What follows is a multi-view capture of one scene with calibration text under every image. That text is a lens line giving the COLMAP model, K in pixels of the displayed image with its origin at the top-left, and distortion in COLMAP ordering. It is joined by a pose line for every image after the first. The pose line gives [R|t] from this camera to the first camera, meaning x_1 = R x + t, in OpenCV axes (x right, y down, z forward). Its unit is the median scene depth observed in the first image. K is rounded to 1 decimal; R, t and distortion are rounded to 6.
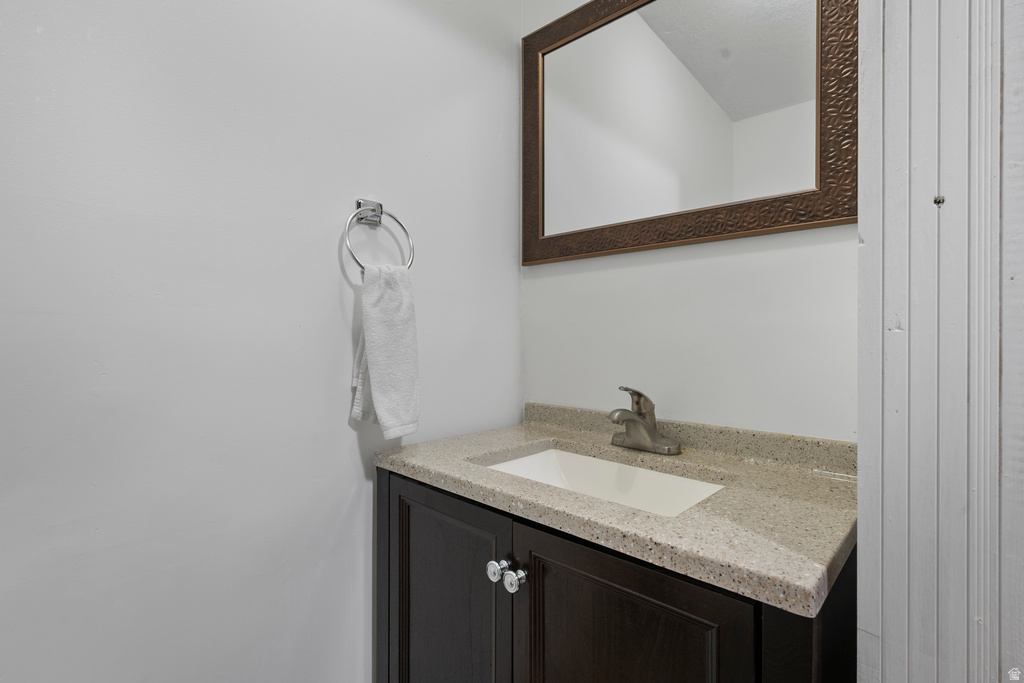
lens RADIAL K [[479.1, 0, 512.0], [0, 479.1, 341.5], [0, 0, 1]] dist [-0.001976, 0.000001]
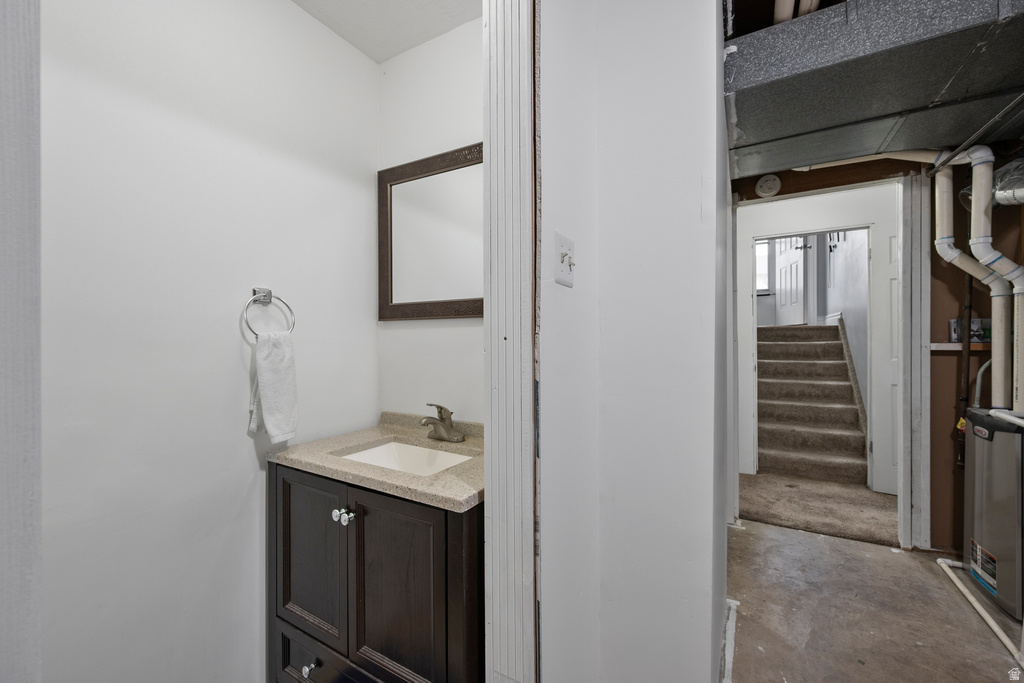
lens RADIAL K [[401.2, 0, 512.5], [0, 401.2, 342.5], [0, 0, 1]] dist [-0.001977, -0.000140]
pose [[0.973564, -0.003812, 0.228381, 0.201513], [0.004818, 0.999981, -0.003846, -0.118405], [-0.228362, 0.004844, 0.973564, -0.463809]]
